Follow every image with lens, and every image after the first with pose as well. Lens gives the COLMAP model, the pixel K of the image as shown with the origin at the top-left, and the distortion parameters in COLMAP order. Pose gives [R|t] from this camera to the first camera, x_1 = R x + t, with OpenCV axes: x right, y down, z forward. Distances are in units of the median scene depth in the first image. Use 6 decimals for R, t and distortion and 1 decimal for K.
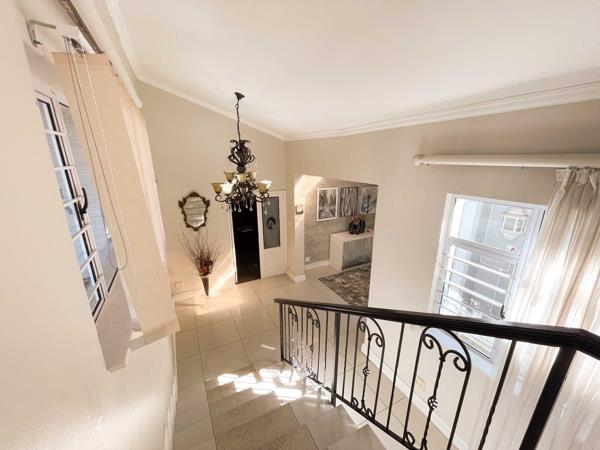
lens RADIAL K [[243.7, 0, 299.1], [0, 243.7, 222.7], [0, 0, 1]] dist [-0.017867, 0.000402]
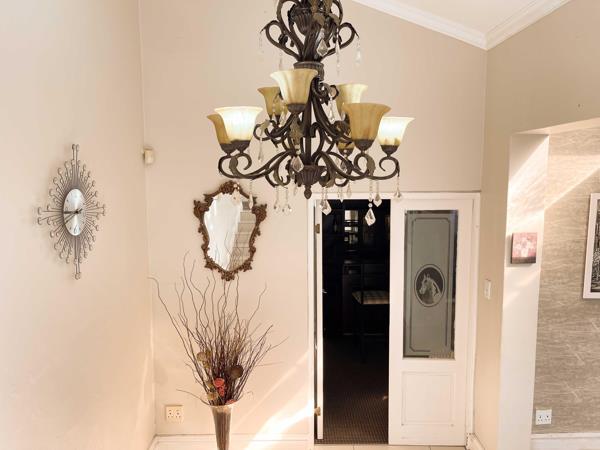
lens RADIAL K [[466.7, 0, 300.0], [0, 466.7, 225.0], [0, 0, 1]] dist [0.009383, 0.001787]
pose [[0.893164, 0.053994, -0.446478, 0.012247], [-0.122050, 0.984610, -0.125084, 0.023375], [0.432854, 0.166213, 0.886008, 0.332000]]
